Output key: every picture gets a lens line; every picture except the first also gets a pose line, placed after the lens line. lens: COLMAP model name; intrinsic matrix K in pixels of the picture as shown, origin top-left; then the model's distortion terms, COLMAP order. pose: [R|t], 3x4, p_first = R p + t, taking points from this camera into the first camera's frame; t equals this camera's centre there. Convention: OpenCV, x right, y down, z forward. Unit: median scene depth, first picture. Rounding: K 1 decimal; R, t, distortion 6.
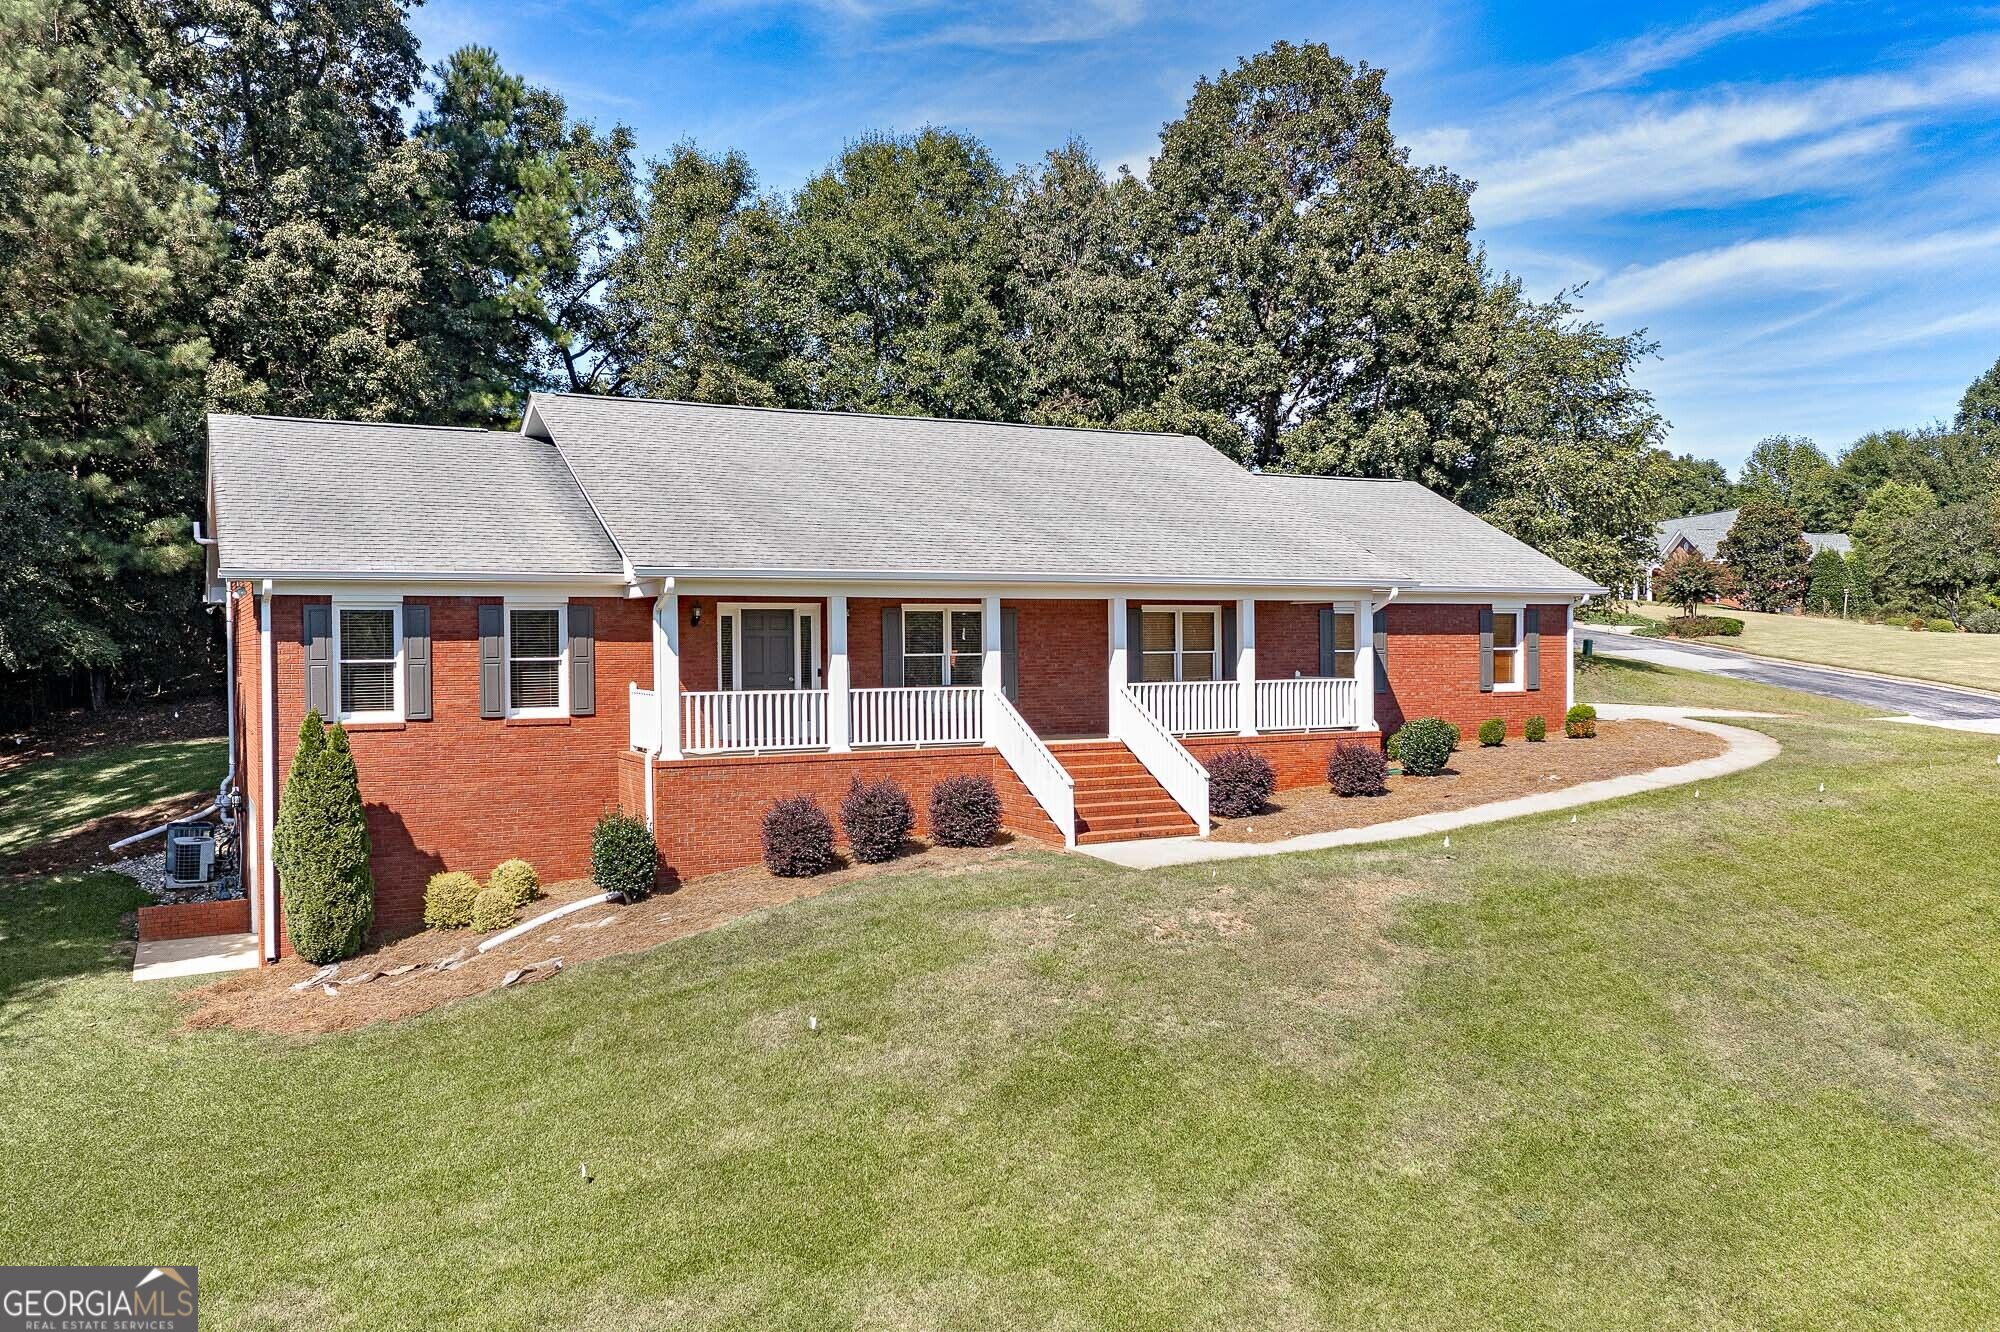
lens RADIAL K [[1566.1, 0, 1000.0], [0, 1566.1, 666.0], [0, 0, 1]] dist [-0.000886, 0.002879]
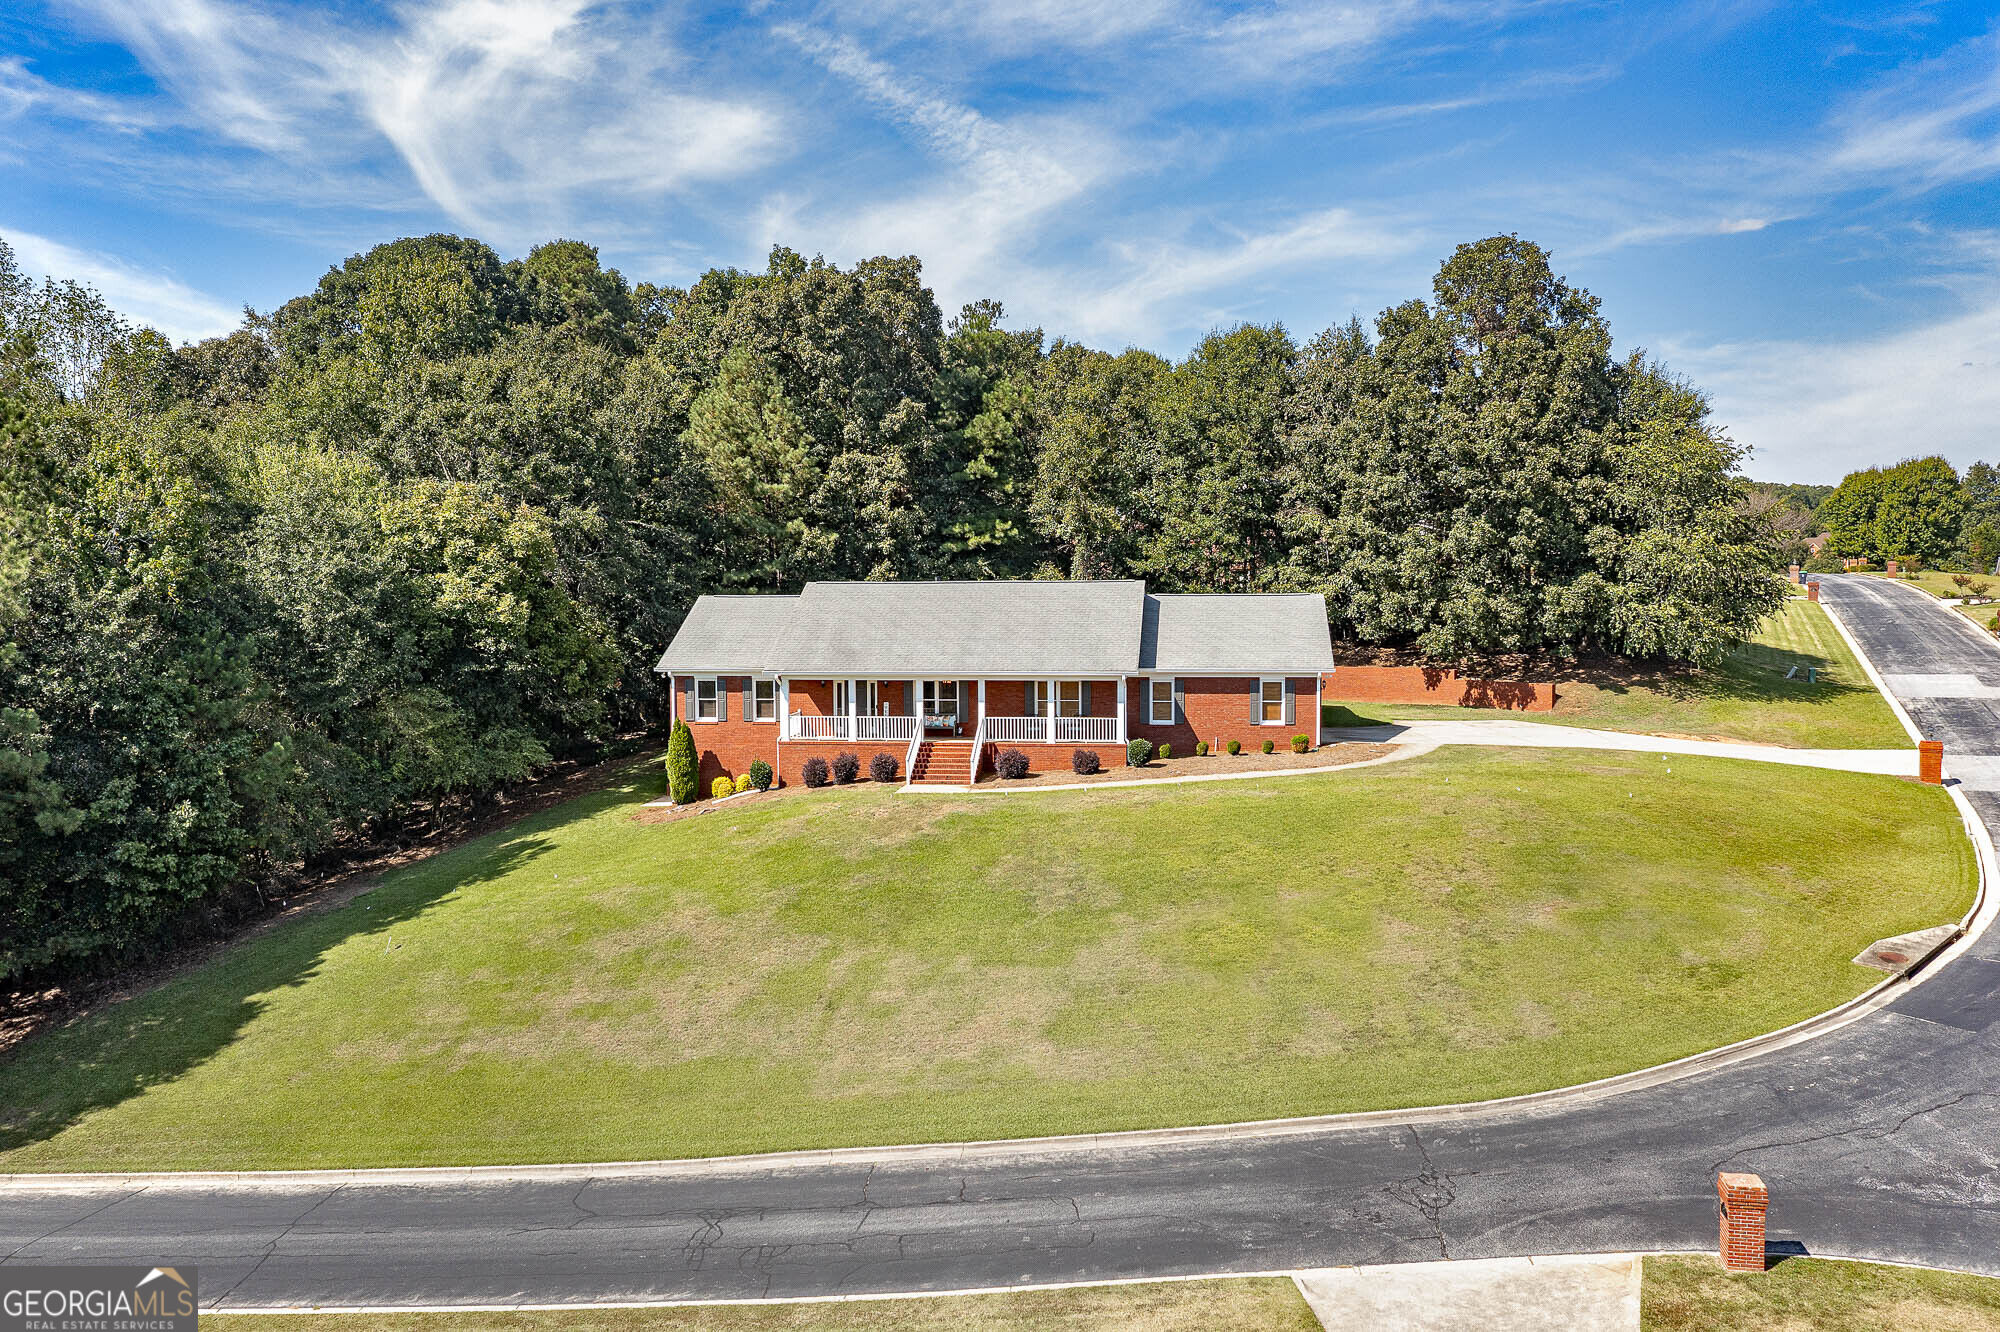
lens RADIAL K [[1566.1, 0, 1000.0], [0, 1566.1, 666.0], [0, 0, 1]] dist [-0.000886, 0.002879]
pose [[0.816202, 0.030063, -0.576983, 1.223786], [-0.008732, 0.999173, 0.039709, -0.133631], [0.577700, -0.027372, 0.815790, -0.727413]]
